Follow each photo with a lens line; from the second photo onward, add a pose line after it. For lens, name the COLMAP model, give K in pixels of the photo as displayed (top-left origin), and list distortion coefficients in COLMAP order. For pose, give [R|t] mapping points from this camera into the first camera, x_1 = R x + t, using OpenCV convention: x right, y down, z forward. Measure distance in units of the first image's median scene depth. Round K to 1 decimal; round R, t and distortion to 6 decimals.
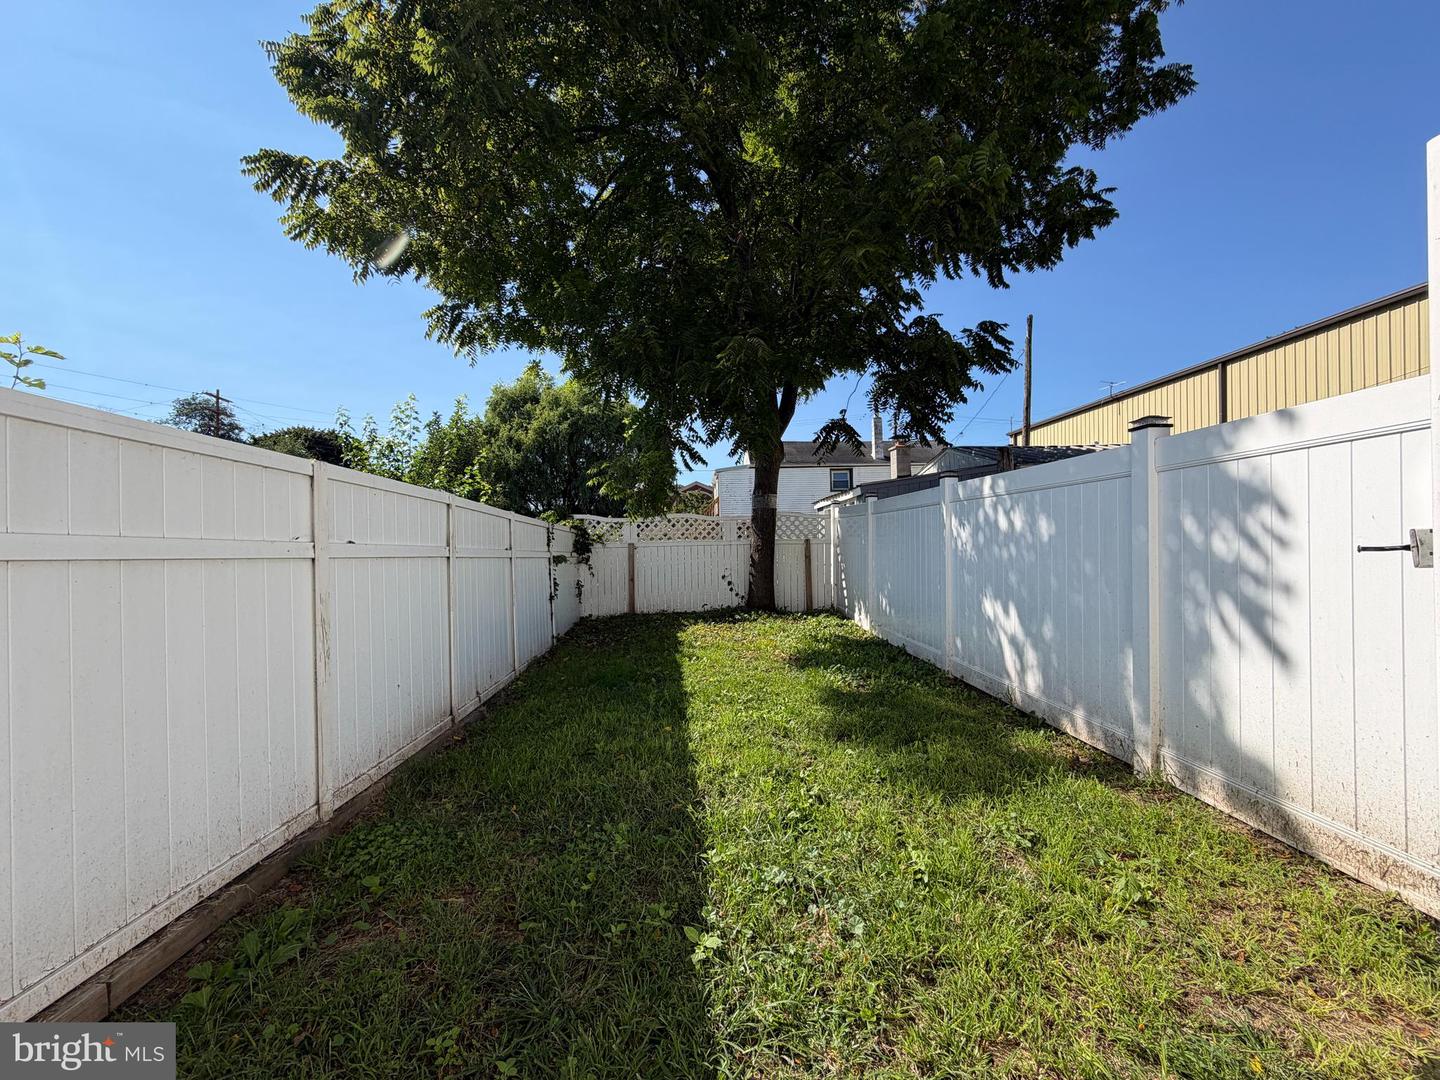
lens RADIAL K [[572.7, 0, 720.3], [0, 572.7, 548.4], [0, 0, 1]] dist [-0.001028, 0.000007]
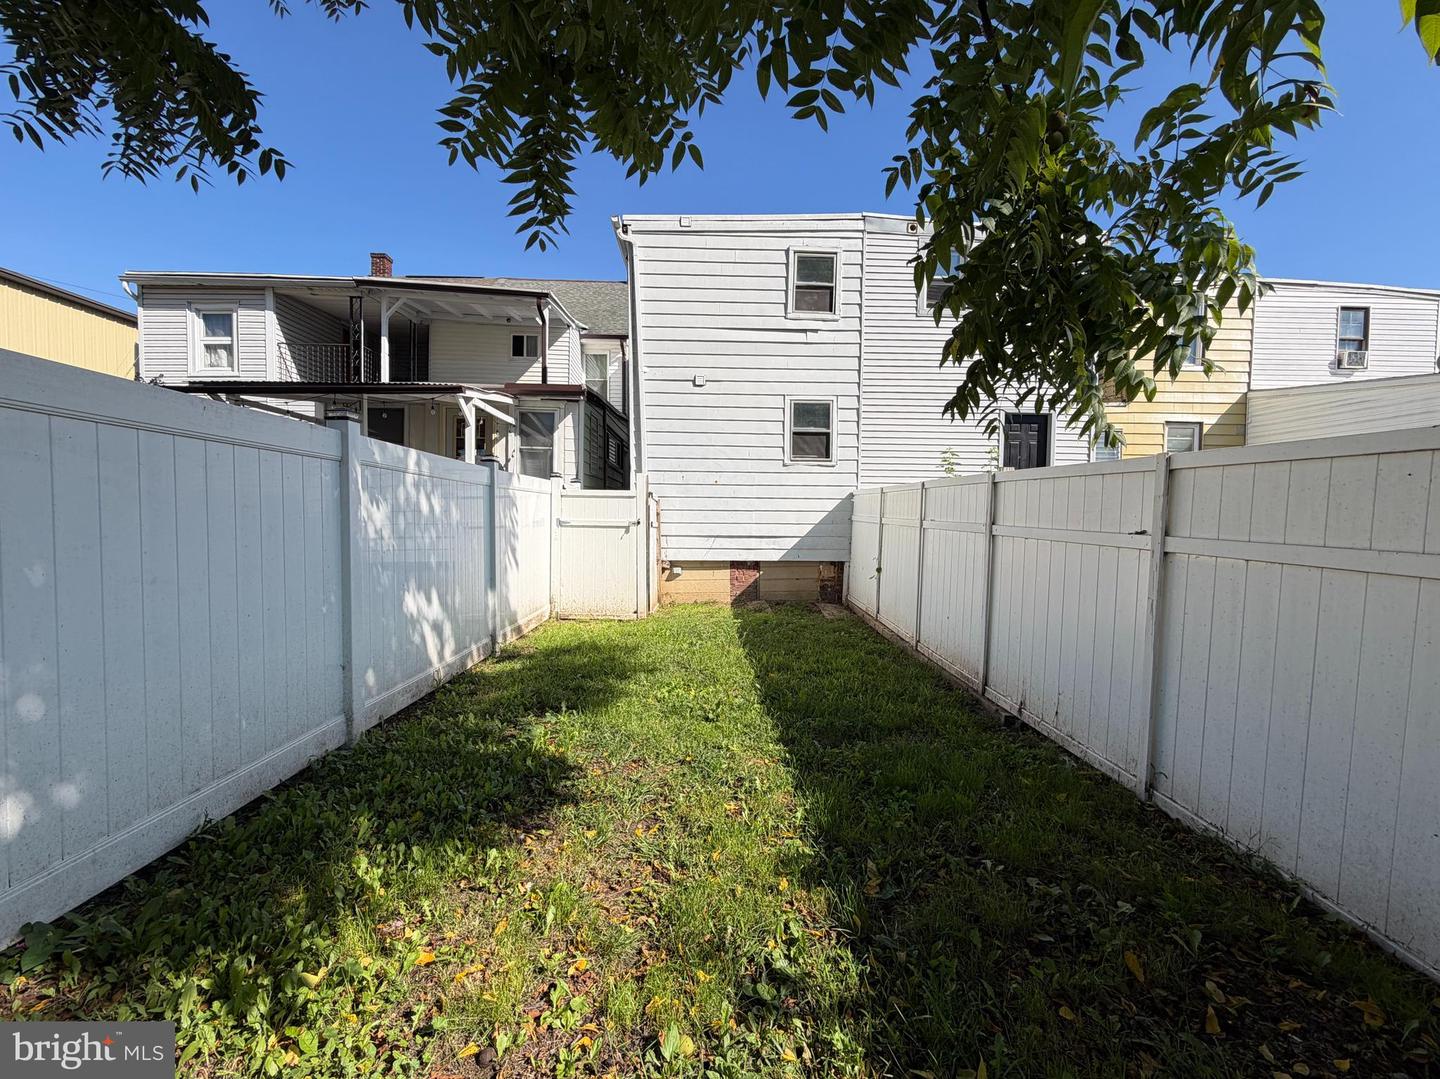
lens RADIAL K [[572.7, 0, 720.8], [0, 572.7, 547.9], [0, 0, 1]] dist [-0.001028, 0.000007]
pose [[-0.999090, 0.010990, 0.041204, -0.028269], [0.013121, 0.998571, 0.051809, -0.018320], [-0.040576, 0.052302, -0.997807, 1.848324]]
